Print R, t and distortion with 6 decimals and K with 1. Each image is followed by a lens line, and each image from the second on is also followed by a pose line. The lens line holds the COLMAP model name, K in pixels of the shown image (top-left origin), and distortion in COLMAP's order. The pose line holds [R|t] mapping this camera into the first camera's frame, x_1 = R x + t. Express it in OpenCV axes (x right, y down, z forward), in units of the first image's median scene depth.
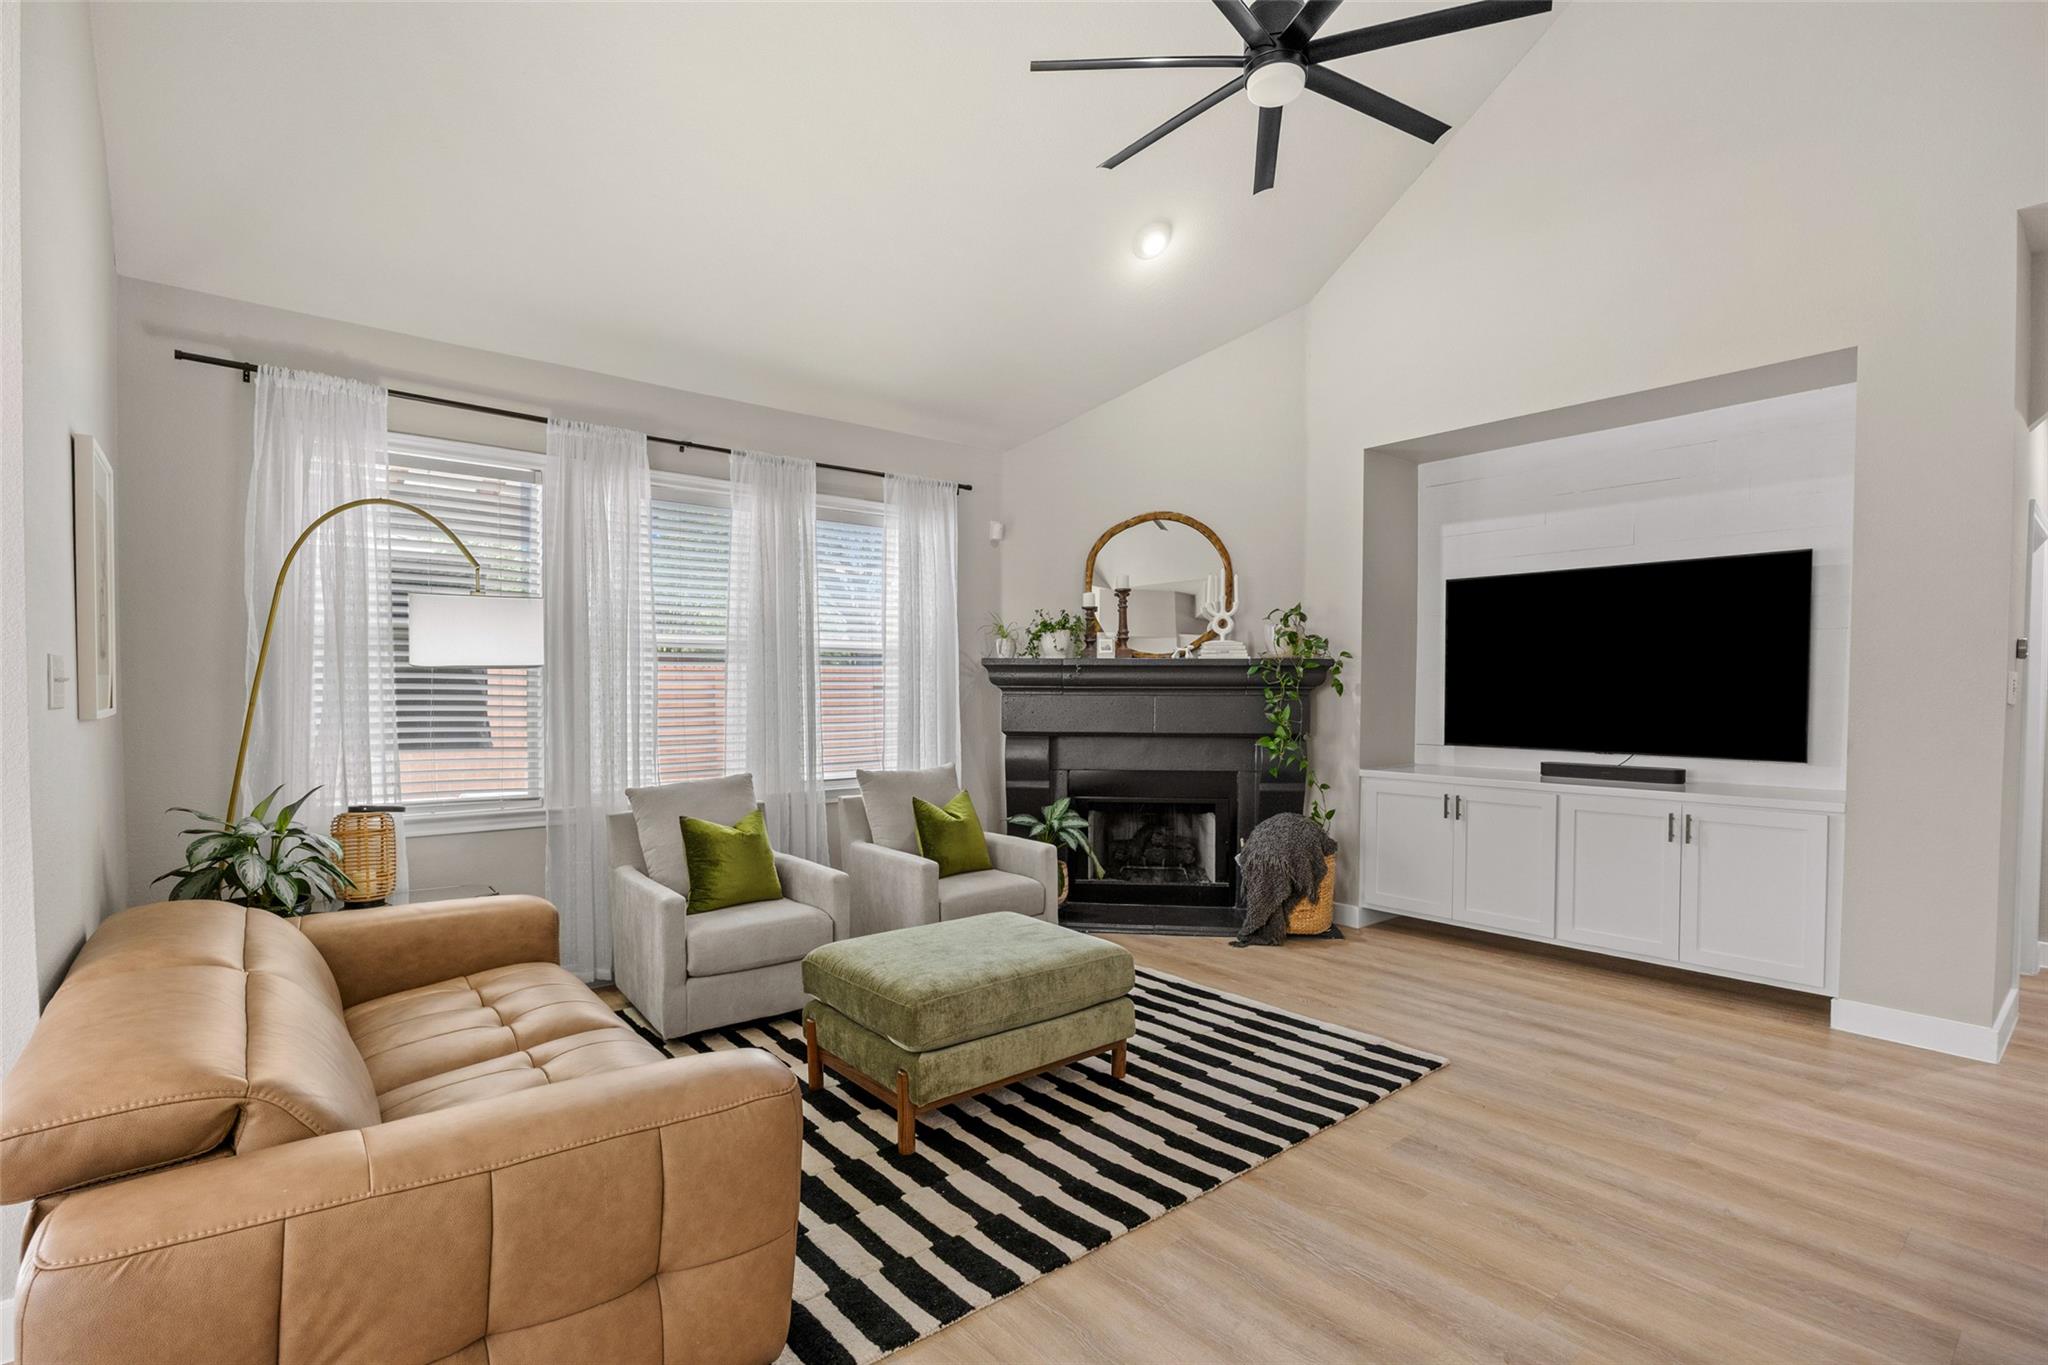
lens RADIAL K [[965.1, 0, 1033.9], [0, 965.1, 703.5], [0, 0, 1]] dist [-0.011062, 0.000037]
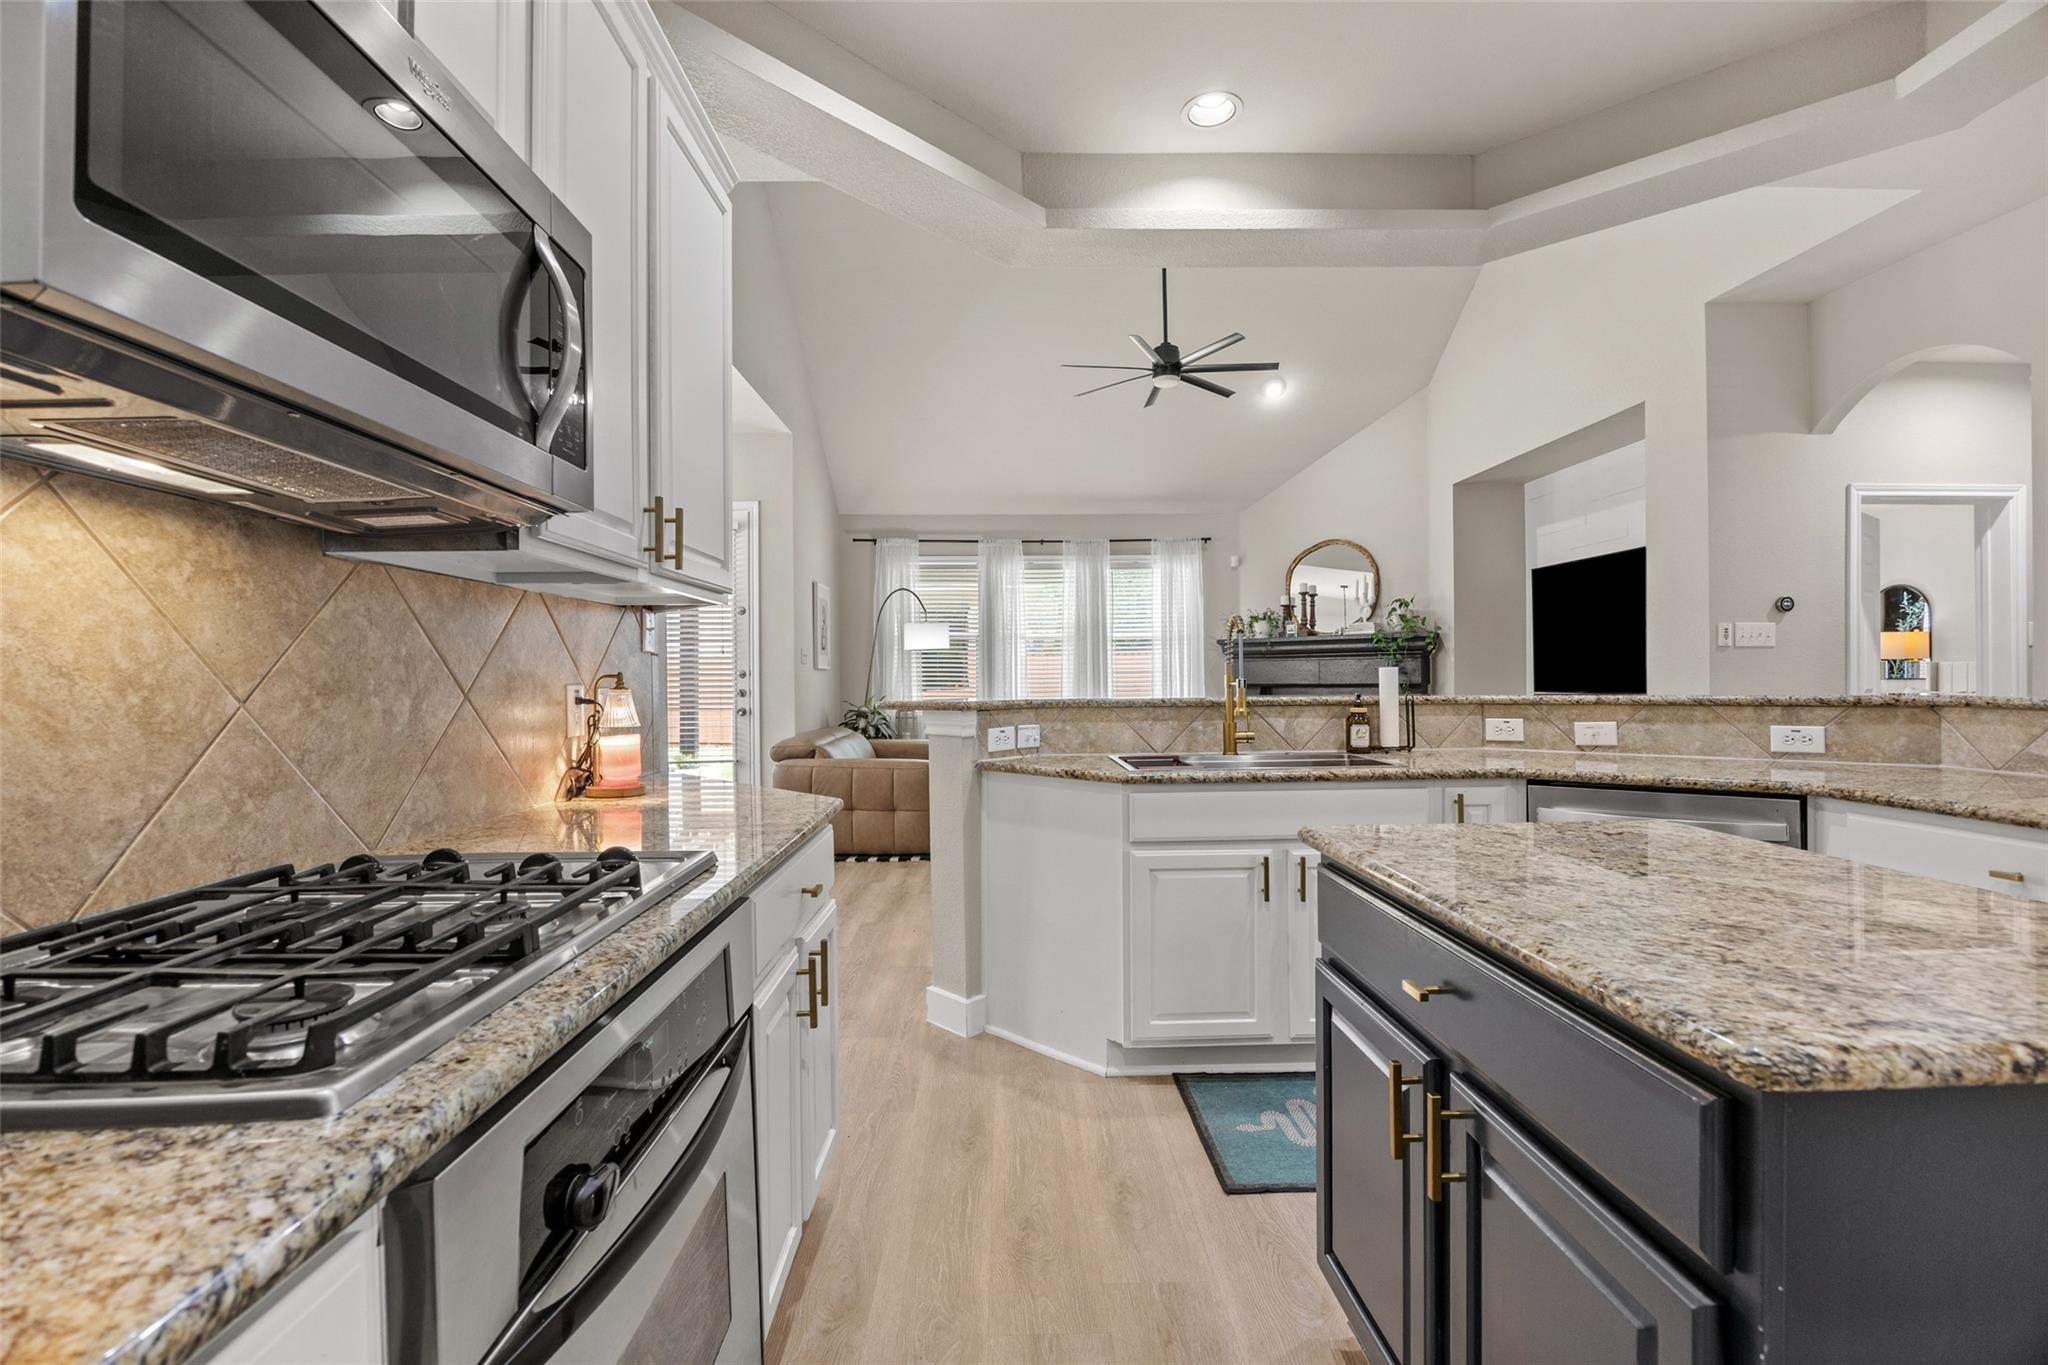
lens RADIAL K [[895.7, 0, 1021.8], [0, 895.7, 673.9], [0, 0, 1]] dist [-0.011918, -0.000111]
pose [[0.780416, -0.012272, -0.625140, 0.835439], [-0.000616, 0.999792, -0.020397, 0.056232], [0.625260, 0.016304, 0.780246, -0.539577]]
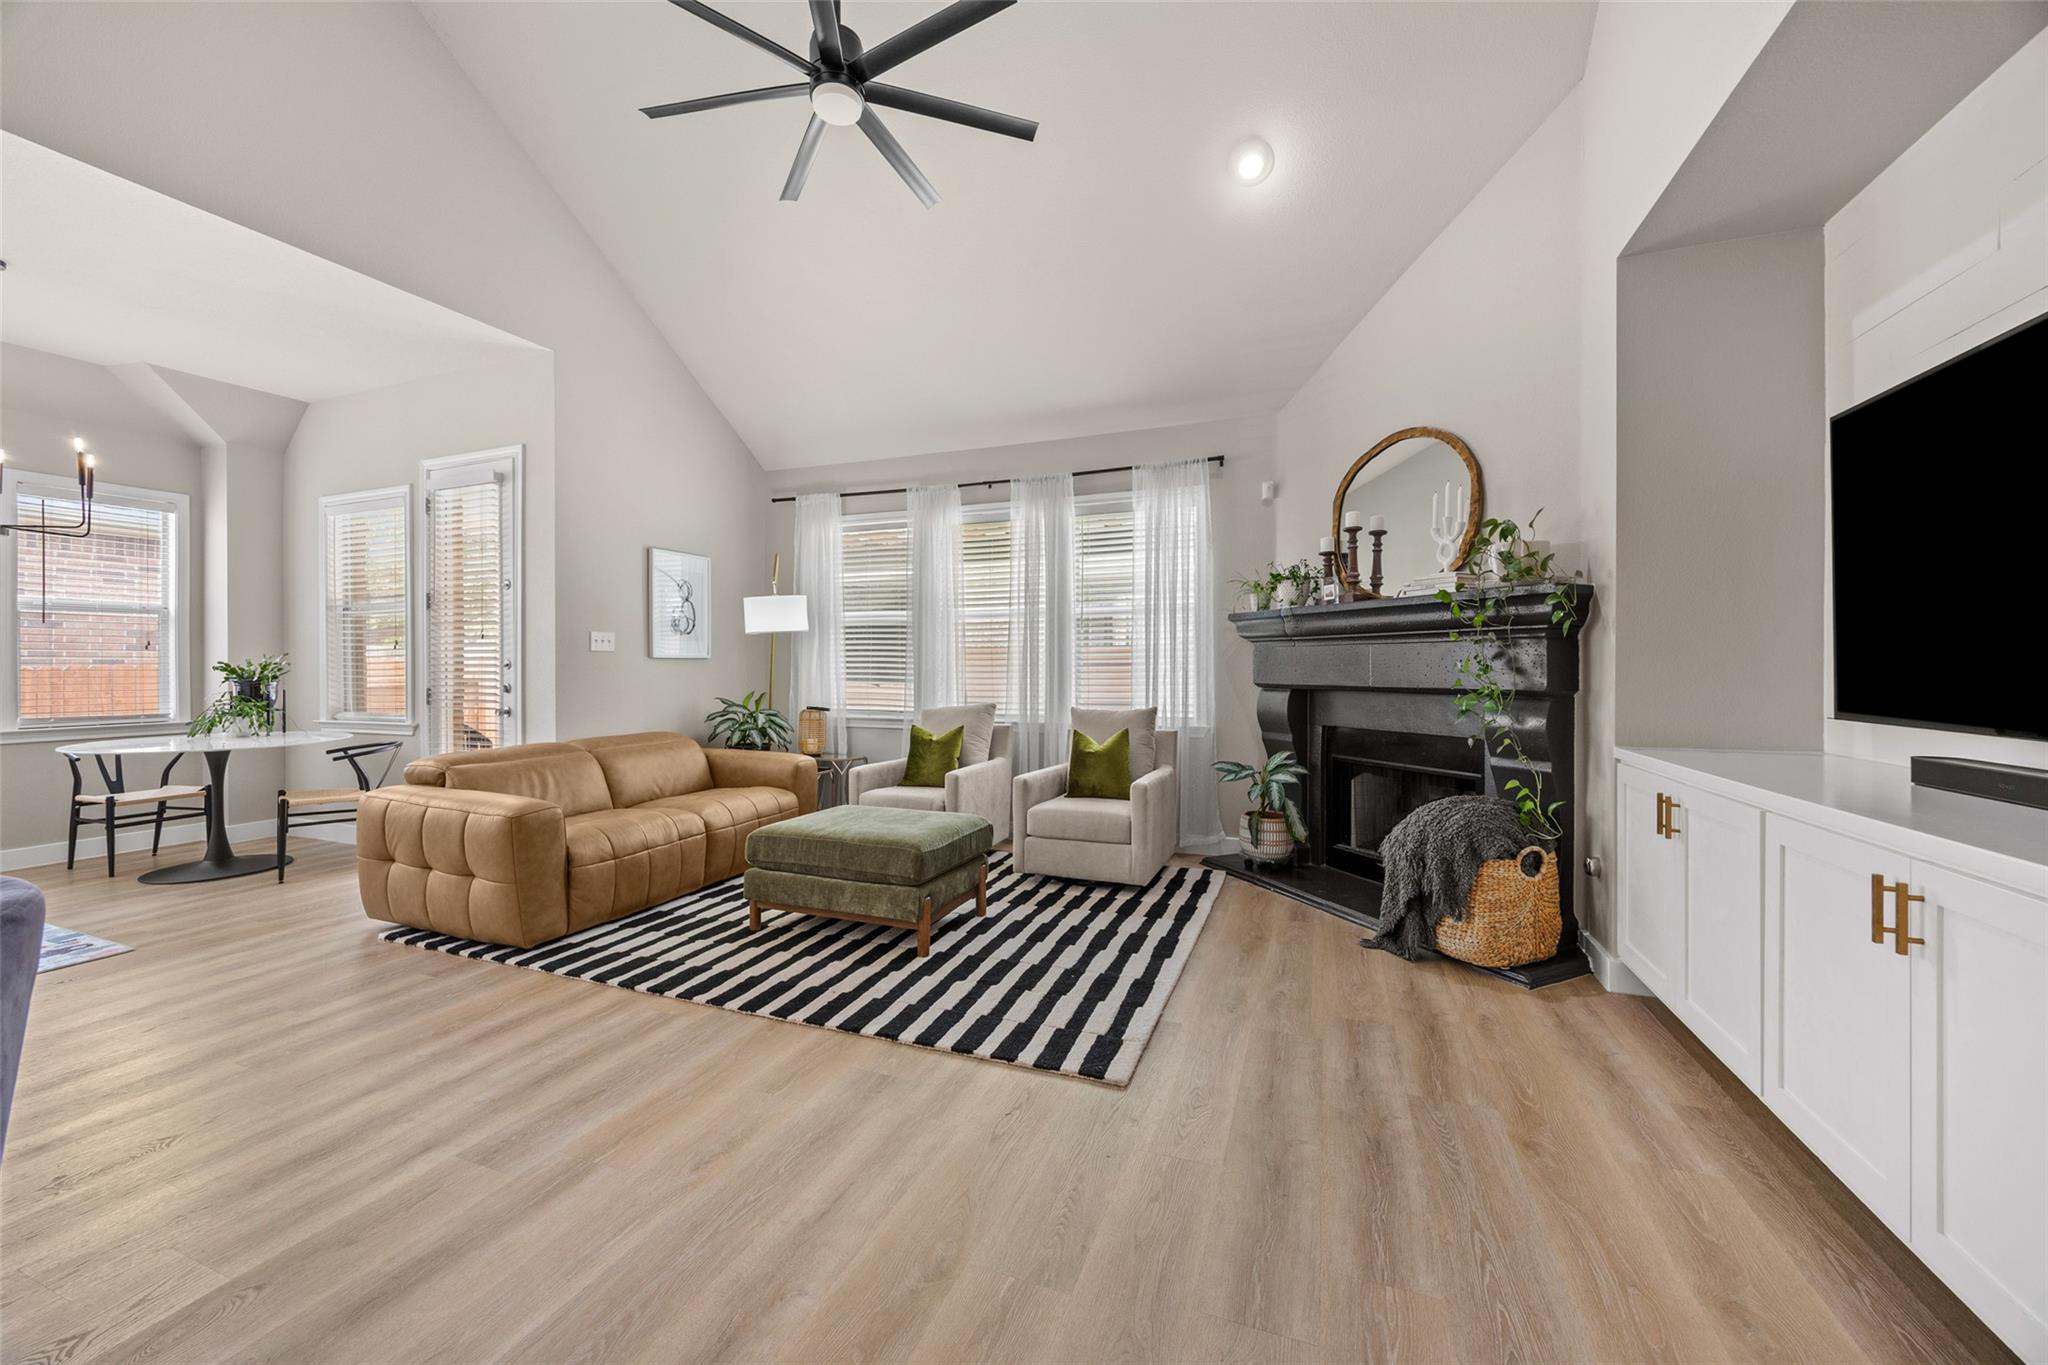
lens RADIAL K [[785.1, 0, 1020.1], [0, 785.1, 662.3], [0, 0, 1]] dist [-0.000352, 0.000191]
pose [[0.473633, -0.008638, -0.880680, 0.774593], [-0.013148, 0.999771, -0.016877, 0.031364], [0.880624, 0.019573, 0.473411, 0.494148]]
